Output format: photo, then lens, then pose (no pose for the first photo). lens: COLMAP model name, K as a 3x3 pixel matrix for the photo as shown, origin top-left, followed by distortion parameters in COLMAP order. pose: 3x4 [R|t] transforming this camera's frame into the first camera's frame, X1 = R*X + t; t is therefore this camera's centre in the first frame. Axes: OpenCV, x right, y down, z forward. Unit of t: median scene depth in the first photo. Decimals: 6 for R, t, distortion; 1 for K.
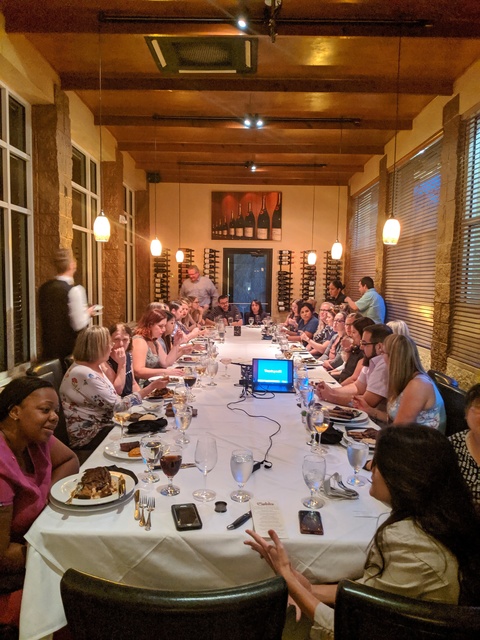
lens RADIAL K [[531.5, 0, 232.8], [0, 531.5, 341.2], [0, 0, 1]] dist [0.044961, -0.087495]
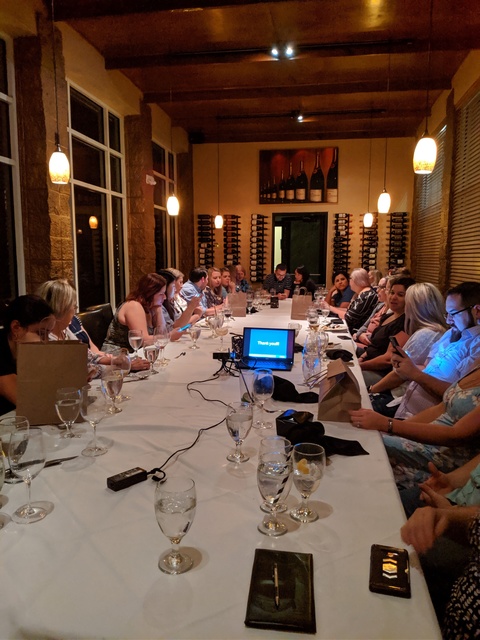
lens RADIAL K [[531.5, 0, 241.9], [0, 531.5, 338.2], [0, 0, 1]] dist [0.044961, -0.087495]
pose [[0.989448, 0.005766, -0.144774, 0.087178], [-0.001549, 0.999572, 0.029221, 0.015094], [0.144881, -0.028688, 0.989033, 0.126104]]
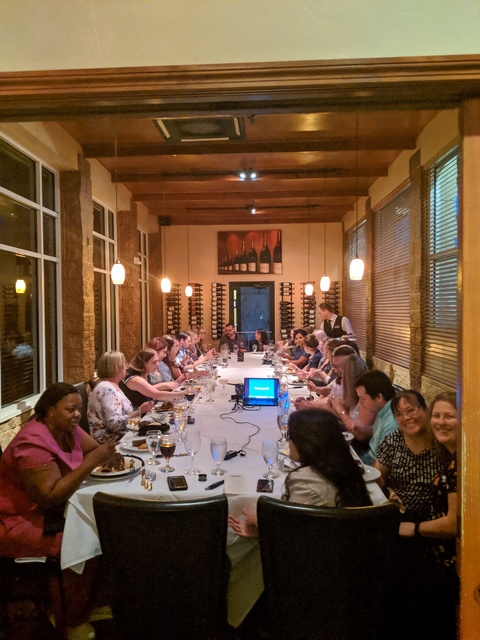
lens RADIAL K [[531.5, 0, 223.5], [0, 531.5, 337.2], [0, 0, 1]] dist [0.044961, -0.087495]
pose [[0.998502, -0.023585, -0.049365, 0.030057], [0.020437, 0.997784, -0.063320, 0.009245], [0.050749, 0.062216, 0.996772, -0.111732]]
